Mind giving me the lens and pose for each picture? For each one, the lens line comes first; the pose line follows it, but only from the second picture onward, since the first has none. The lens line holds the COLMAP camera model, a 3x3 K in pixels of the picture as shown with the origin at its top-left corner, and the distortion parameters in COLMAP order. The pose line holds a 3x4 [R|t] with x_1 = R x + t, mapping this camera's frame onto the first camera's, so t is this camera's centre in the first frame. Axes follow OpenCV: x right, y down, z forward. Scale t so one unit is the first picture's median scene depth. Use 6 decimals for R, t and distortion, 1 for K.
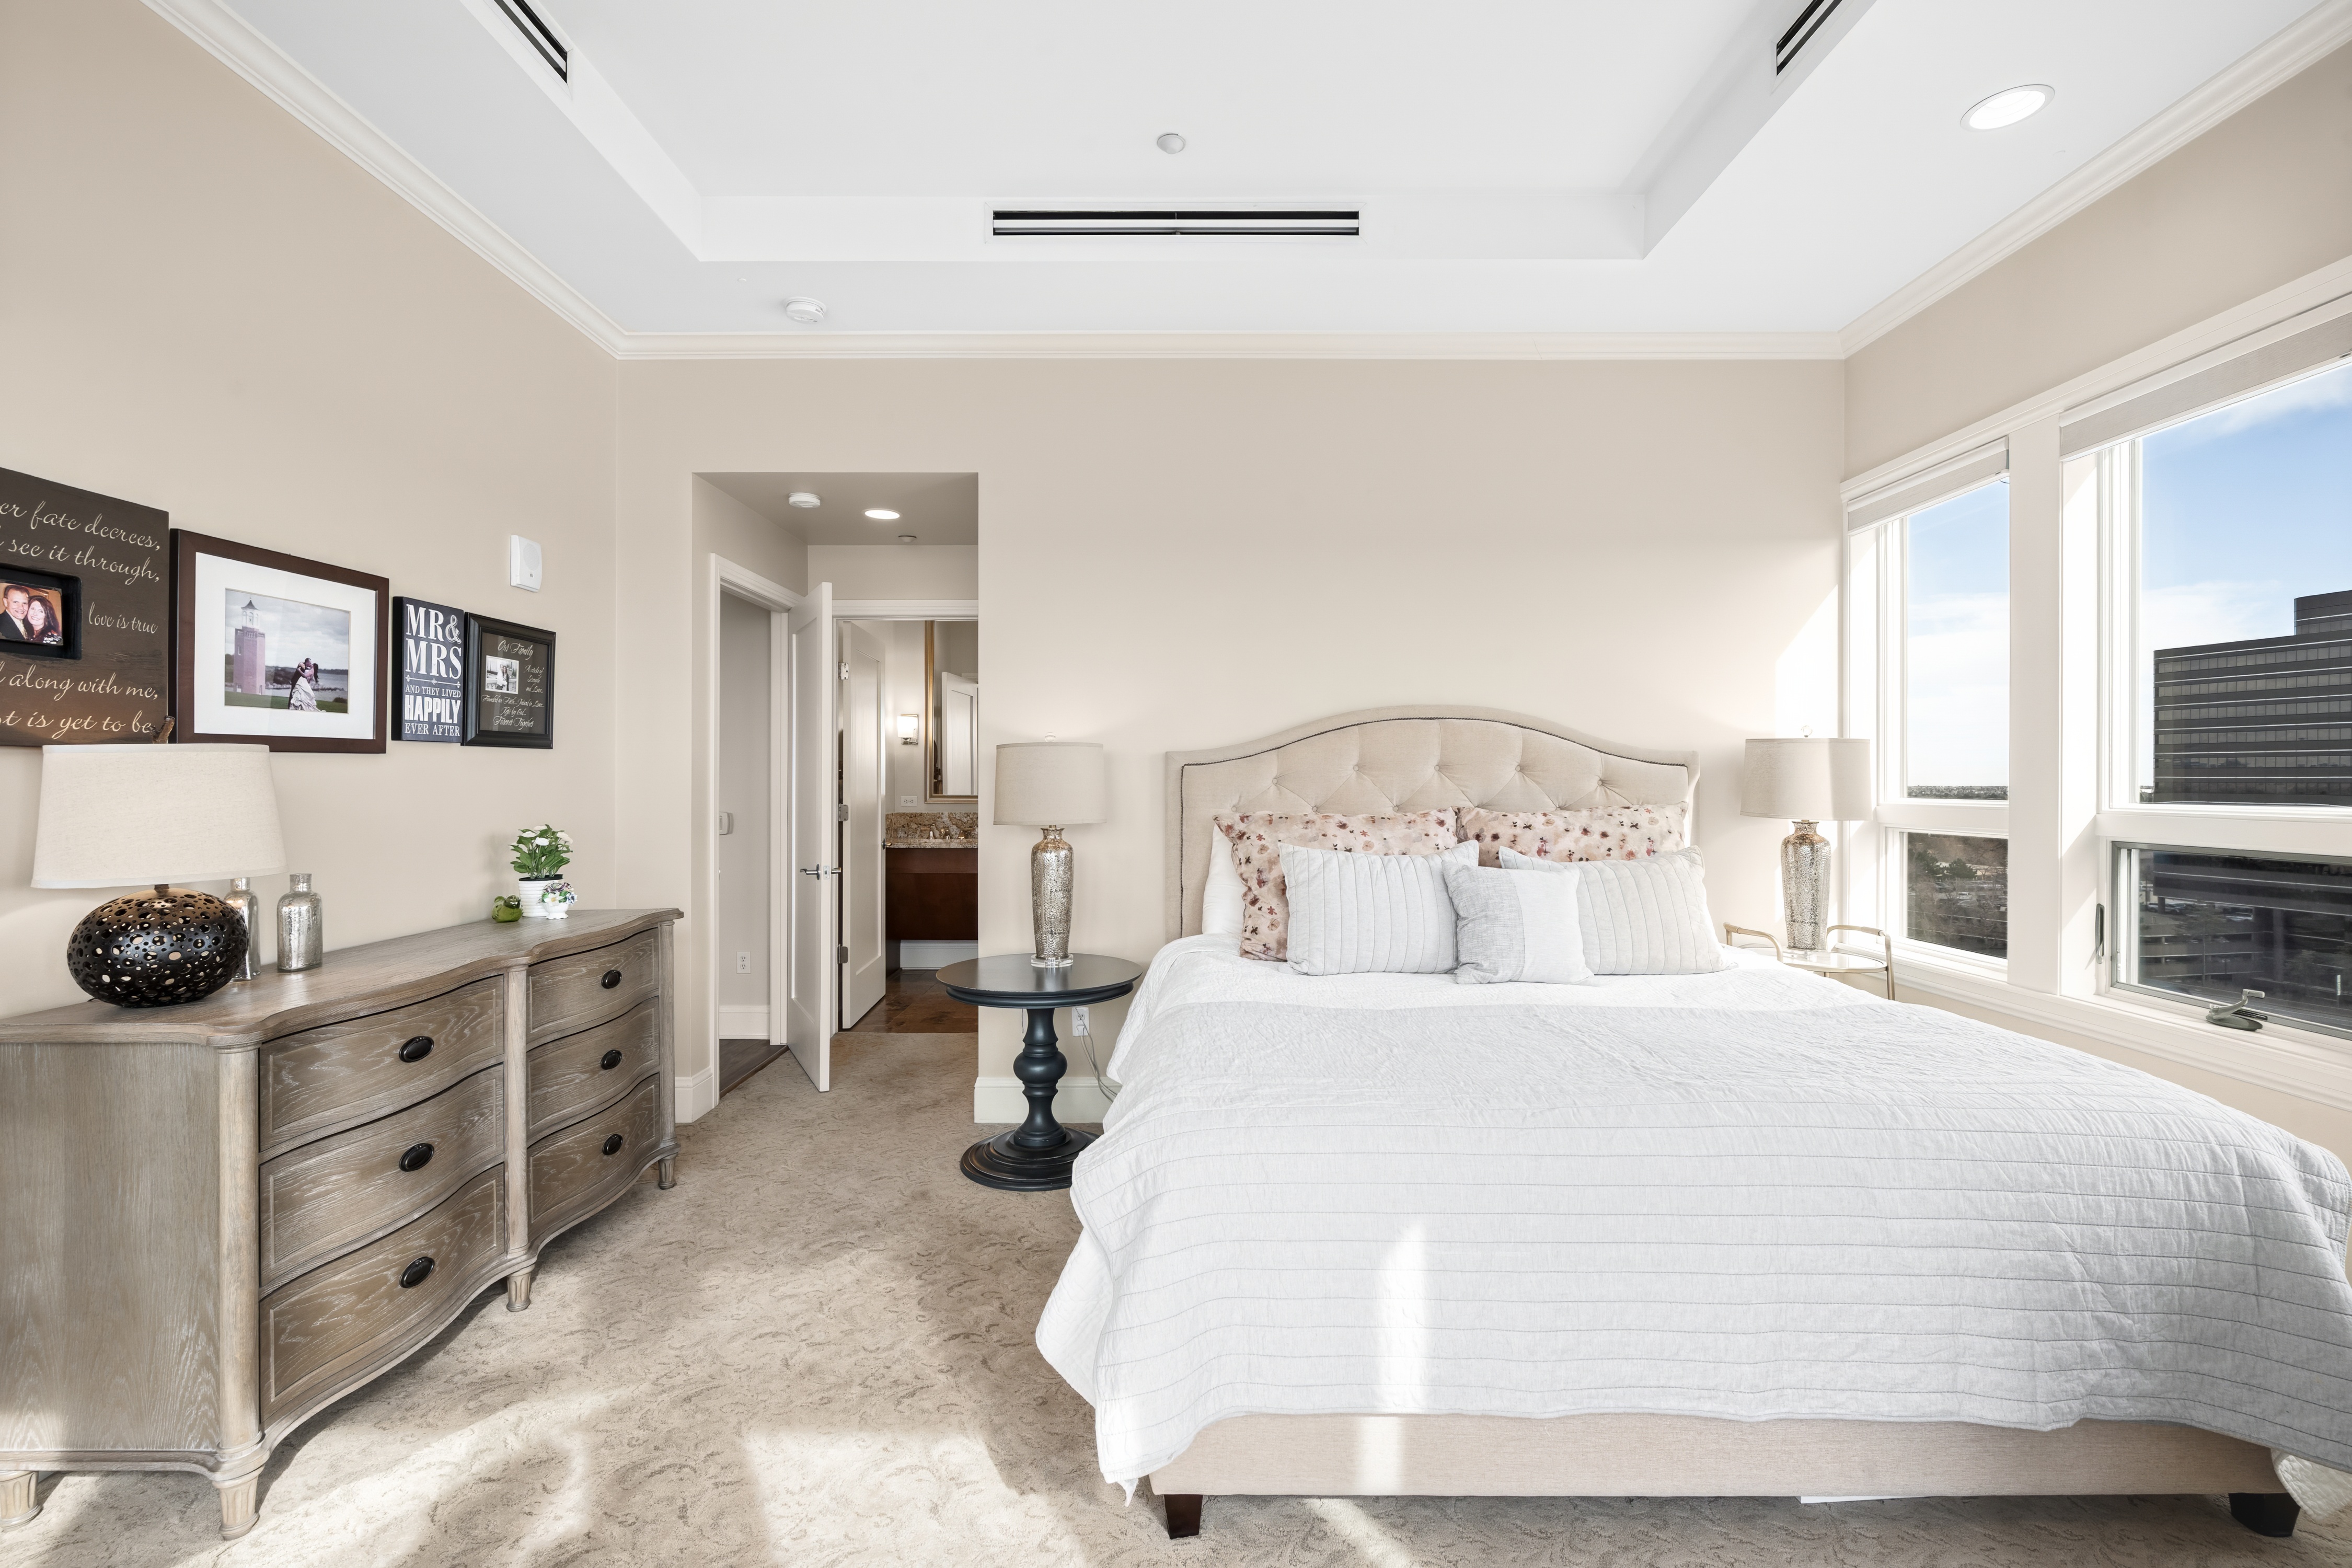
lens RADIAL K [[1018.6, 0, 1177.3], [0, 1018.6, 777.6], [0, 0, 1]] dist [0.001686, 0.000216]
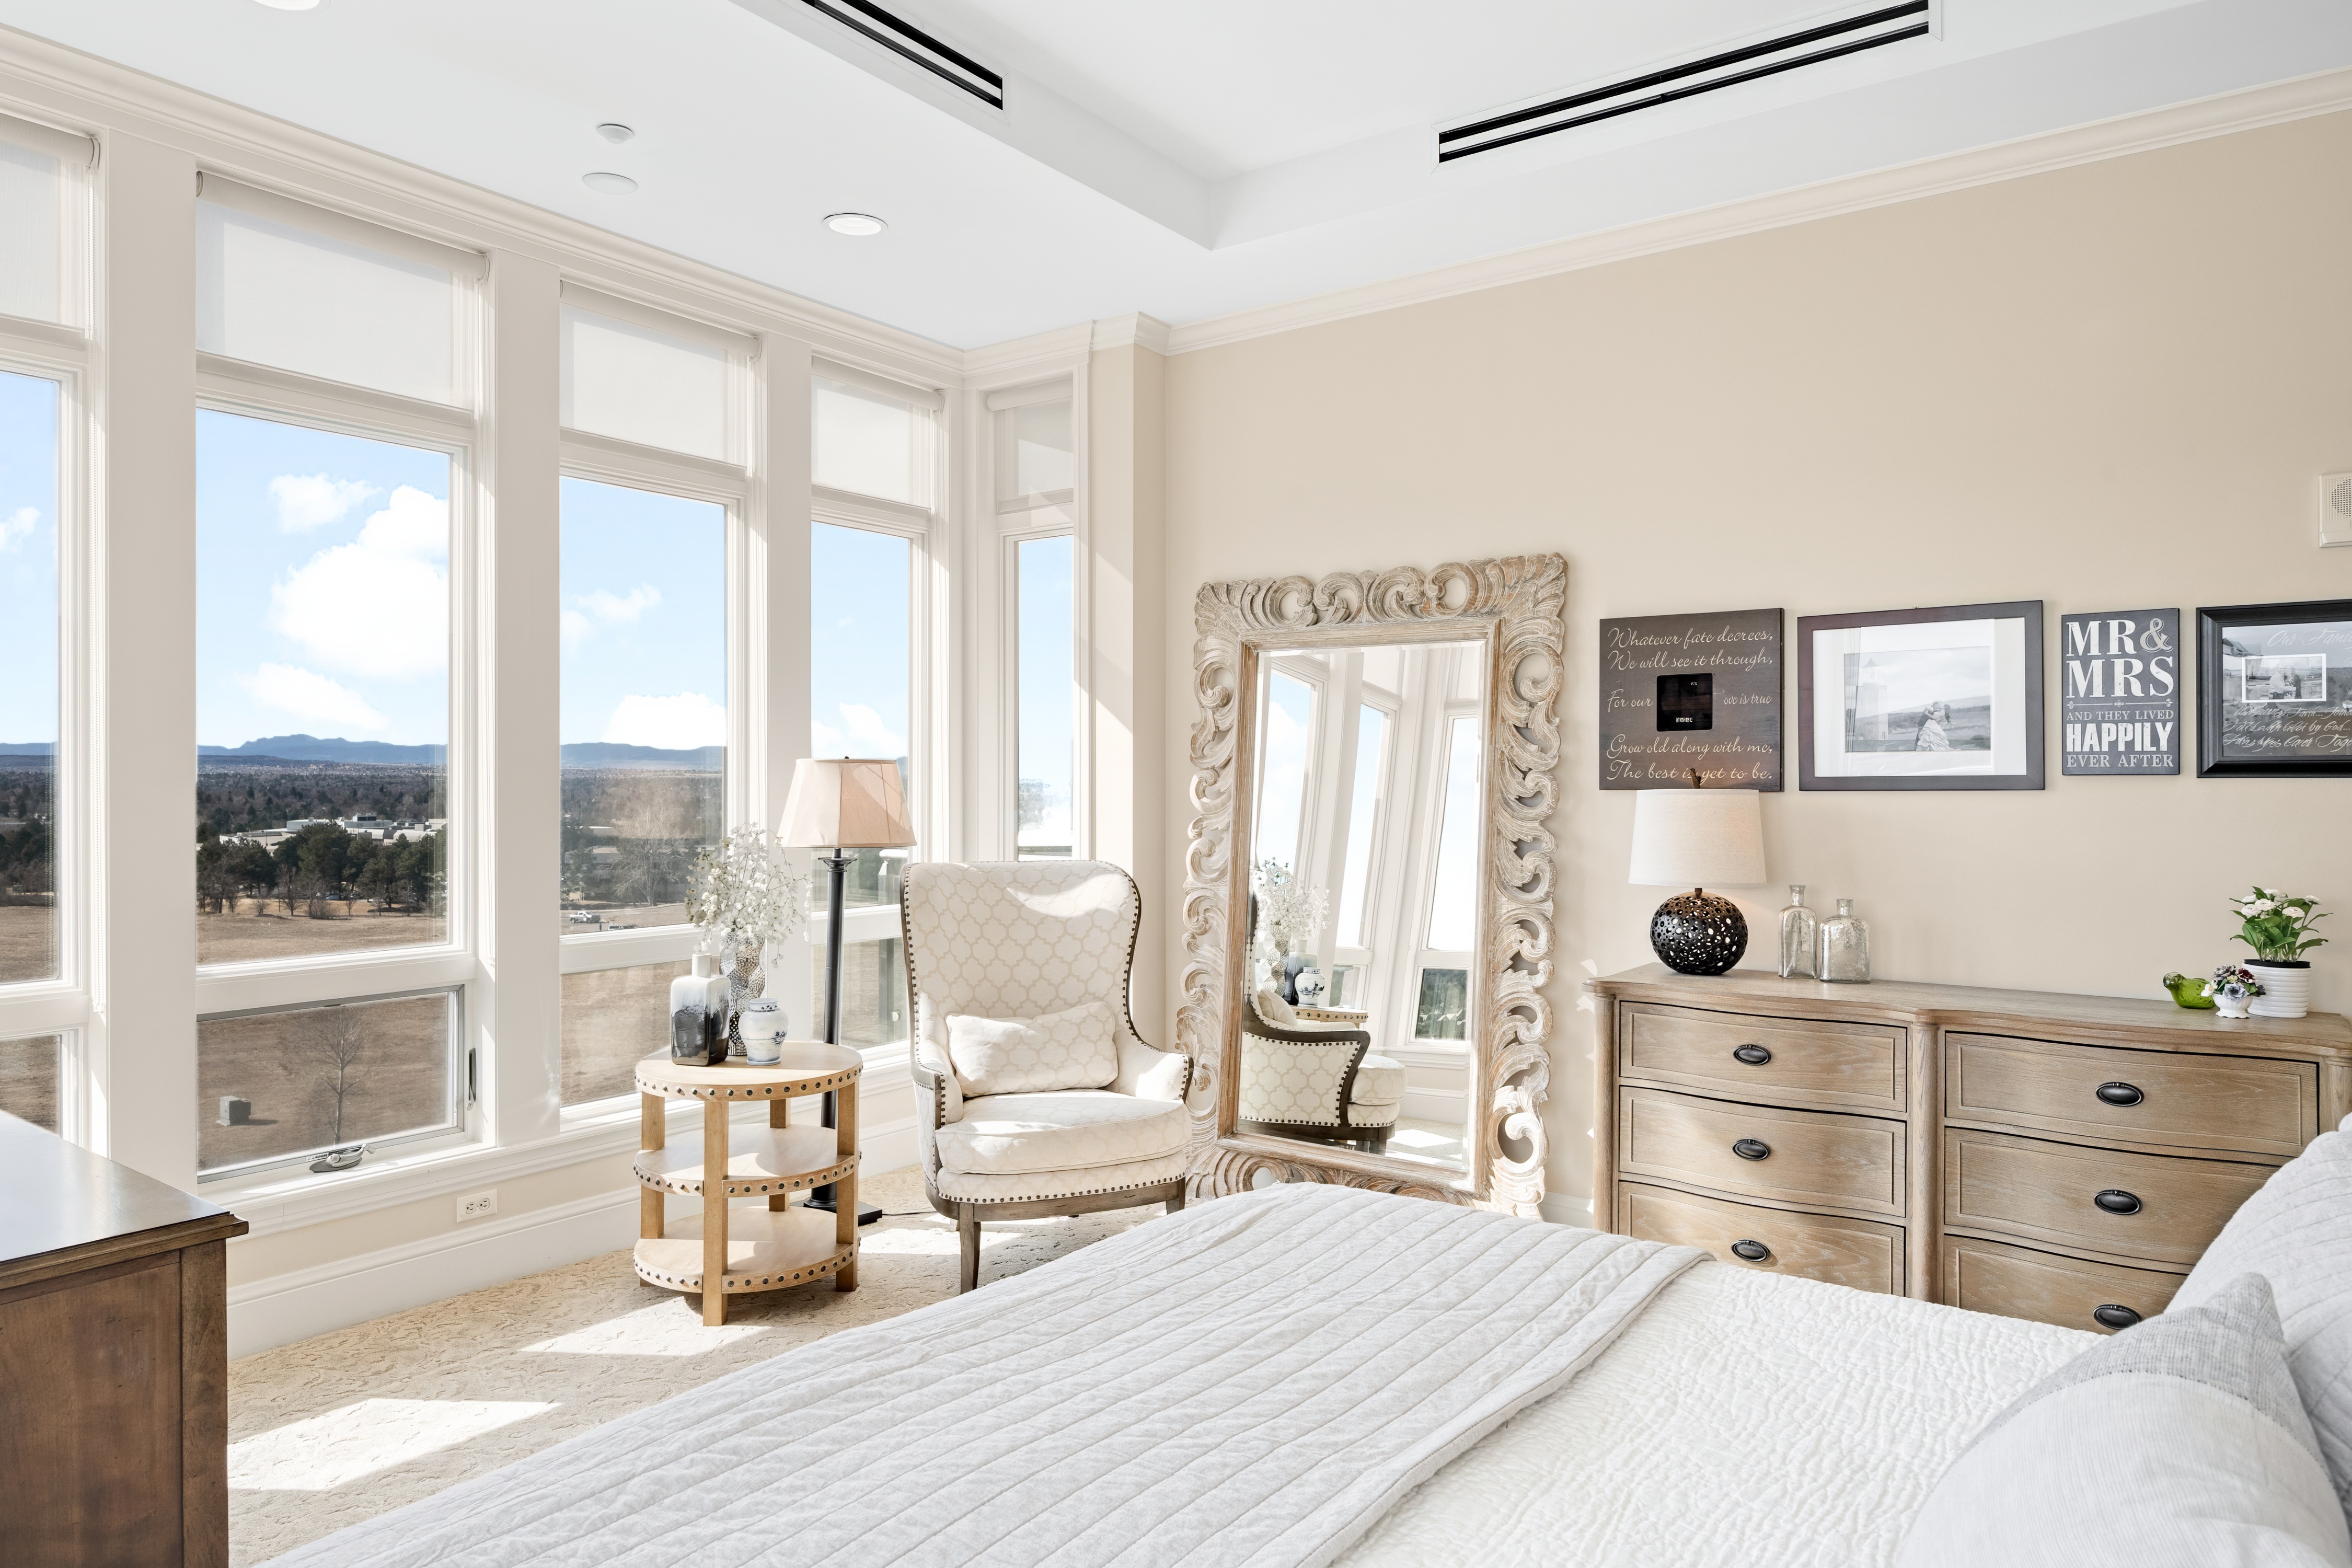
lens RADIAL K [[1443.7, 0, 1181.6], [0, 1443.7, 782.1], [0, 0, 1]] dist [0.000178, -0.000148]
pose [[-0.580109, 0.001598, -0.814538, 0.716894], [-0.002200, 0.999991, 0.003529, -0.032303], [0.814536, 0.003839, -0.580100, 1.085535]]
